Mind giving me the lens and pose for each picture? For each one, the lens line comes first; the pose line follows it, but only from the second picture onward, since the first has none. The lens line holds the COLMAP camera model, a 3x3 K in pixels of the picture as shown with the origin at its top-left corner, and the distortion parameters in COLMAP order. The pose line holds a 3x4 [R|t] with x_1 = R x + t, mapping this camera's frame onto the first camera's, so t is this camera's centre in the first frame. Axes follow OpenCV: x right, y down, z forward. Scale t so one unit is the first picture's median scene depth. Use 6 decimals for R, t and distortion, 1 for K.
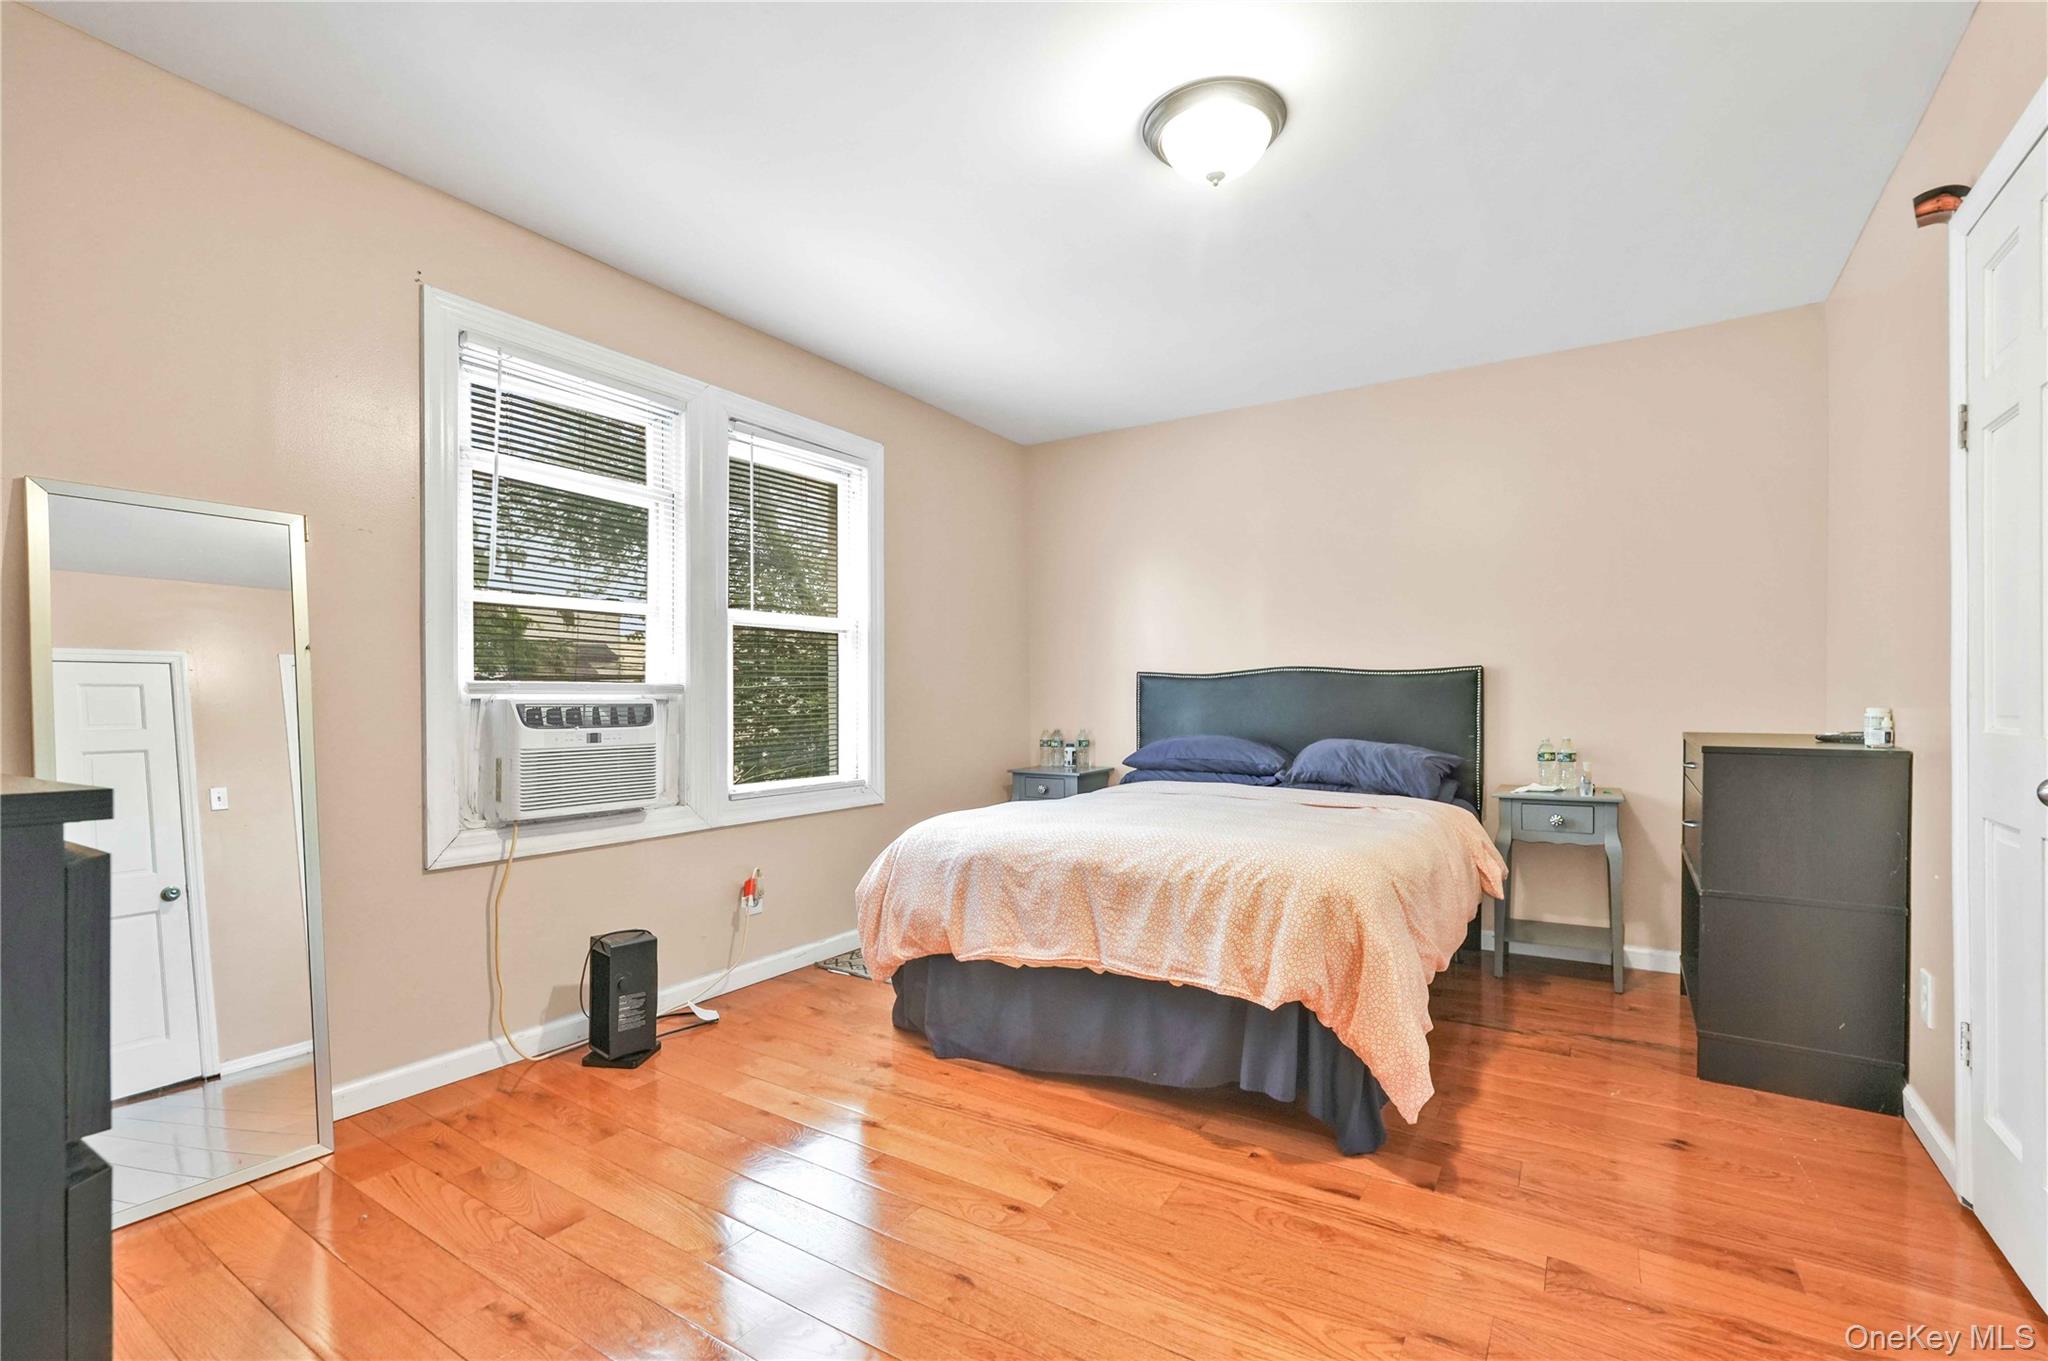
lens RADIAL K [[911.7, 0, 1031.3], [0, 911.7, 684.7], [0, 0, 1]] dist [-0.000545, 0.000396]
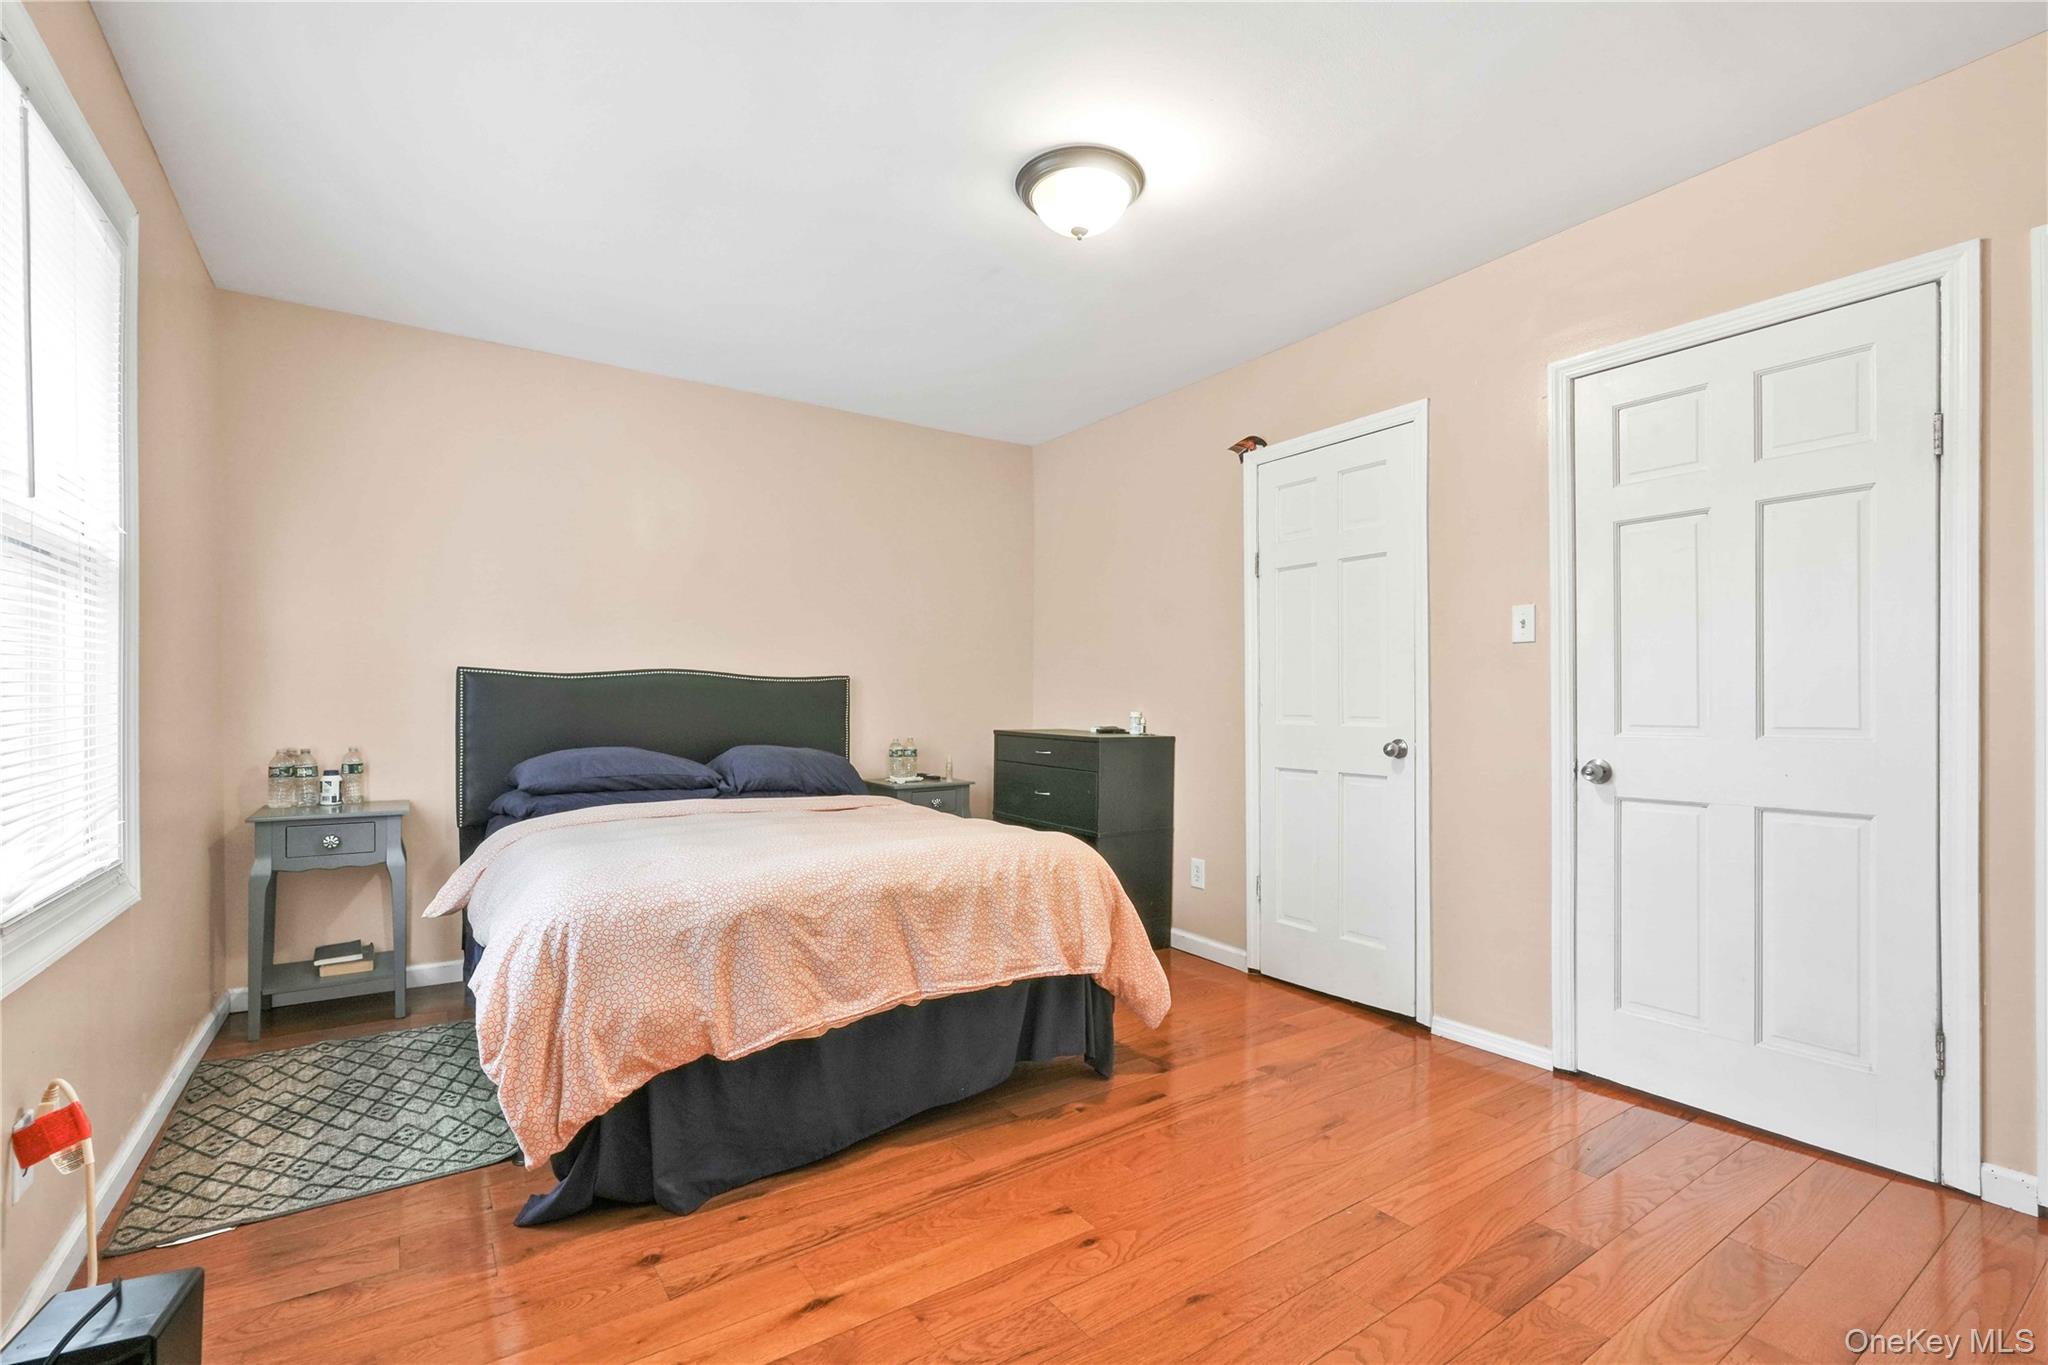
lens RADIAL K [[911.7, 0, 1031.3], [0, 911.7, 686.7], [0, 0, 1]] dist [-0.000545, 0.000396]
pose [[0.394355, 0.023312, 0.918662, -0.650405], [-0.017911, 0.999683, -0.017679, 0.011668], [-0.918783, -0.009482, 0.394648, 0.484110]]
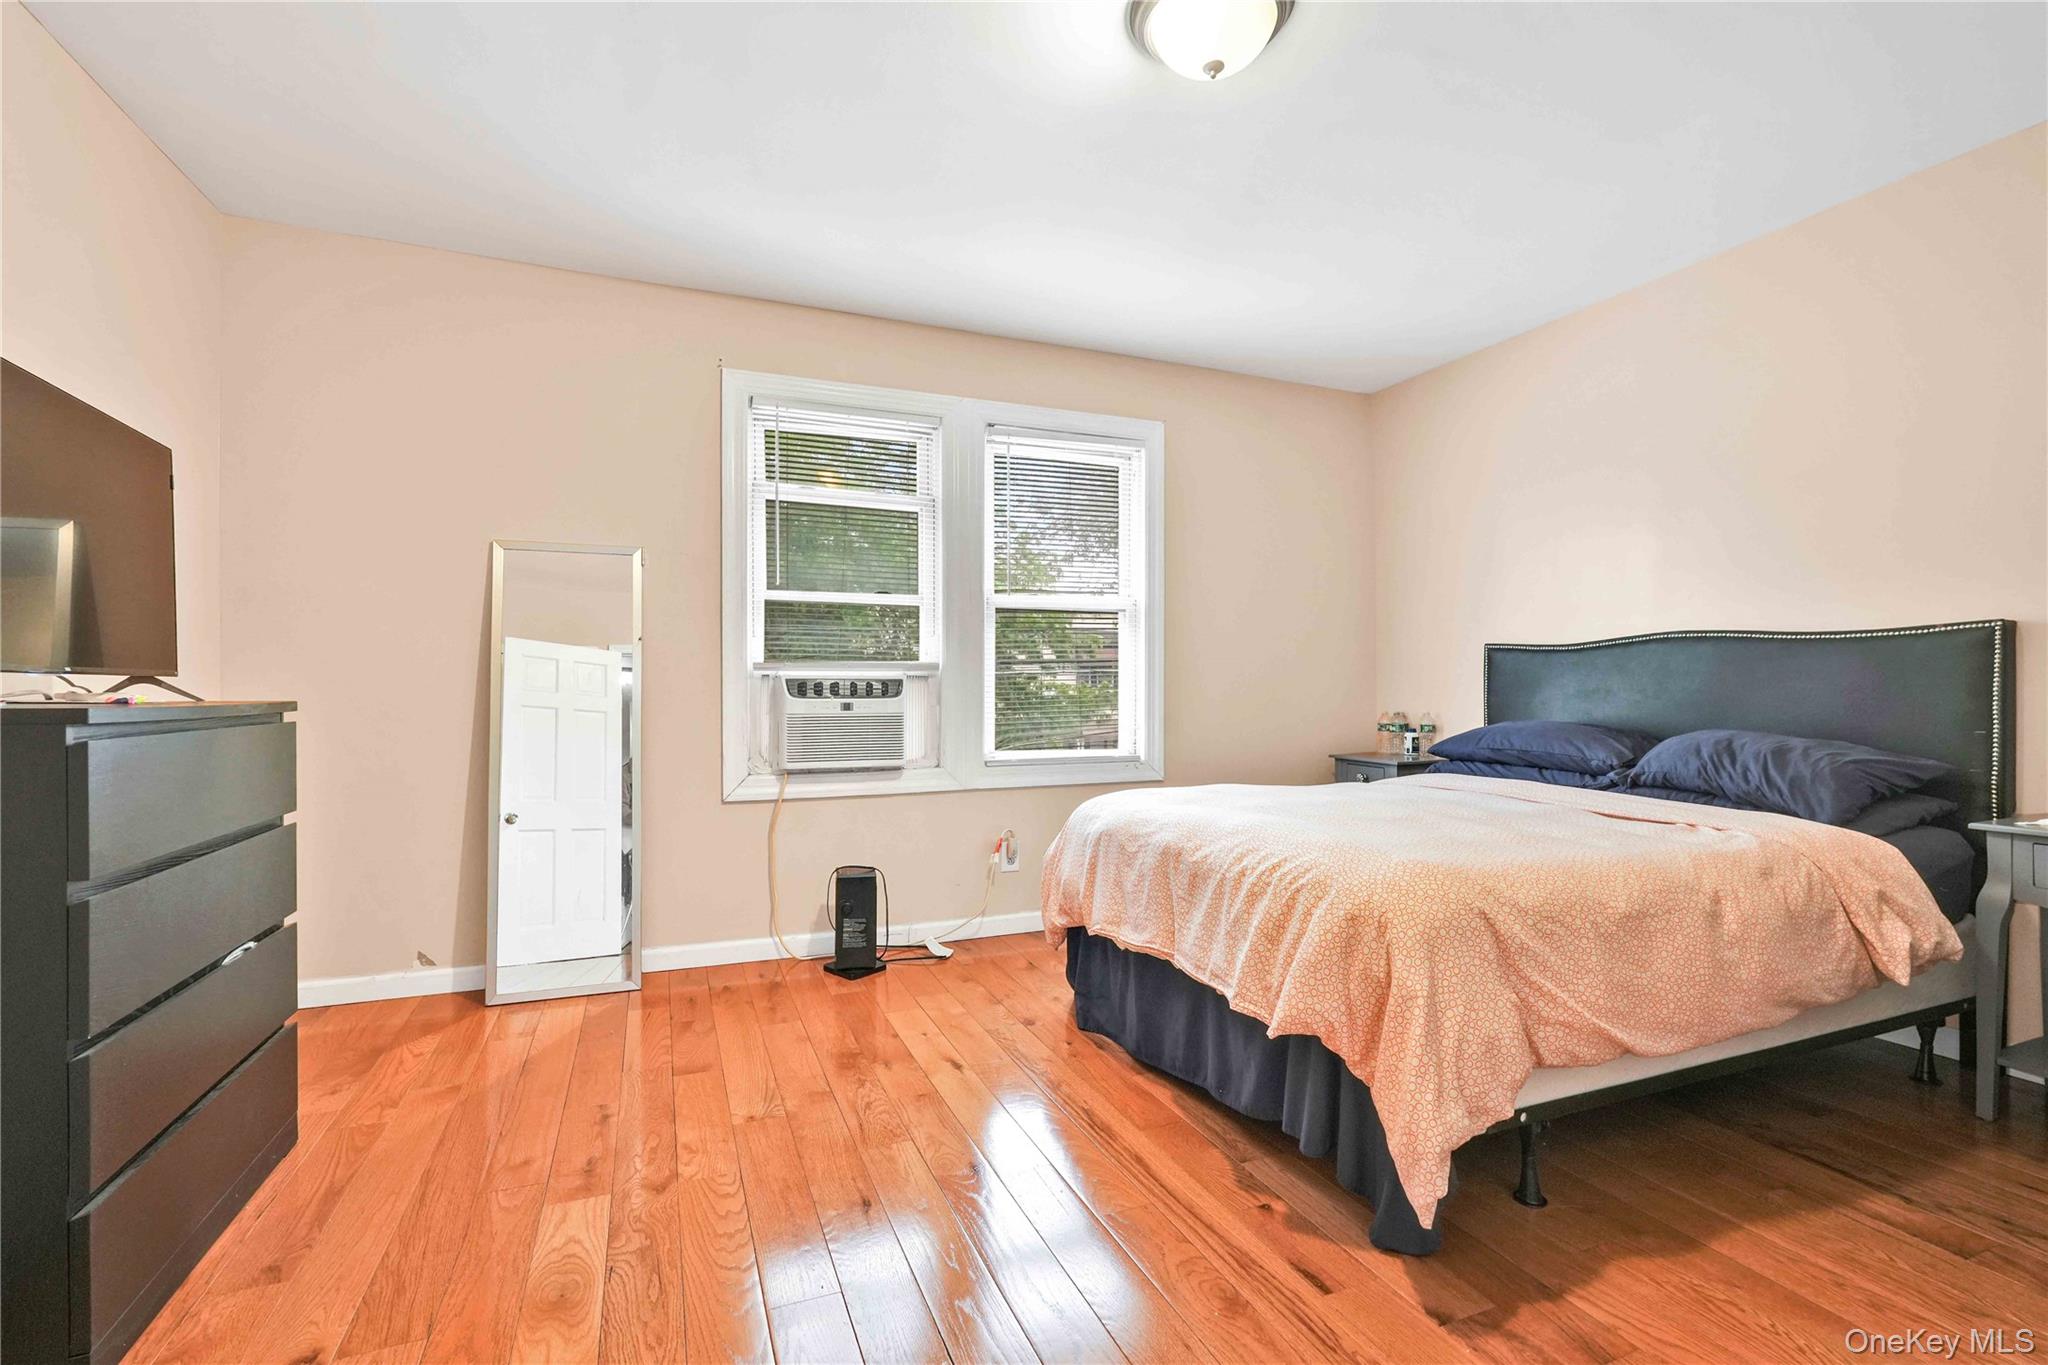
lens RADIAL K [[911.6, 0, 1032.1], [0, 911.6, 673.5], [0, 0, 1]] dist [0.008829, 0.000371]
pose [[0.817693, -0.005102, -0.575632, 0.440039], [0.007923, 0.999966, 0.002392, 0.013256], [0.575600, -0.006517, 0.817706, 0.144777]]
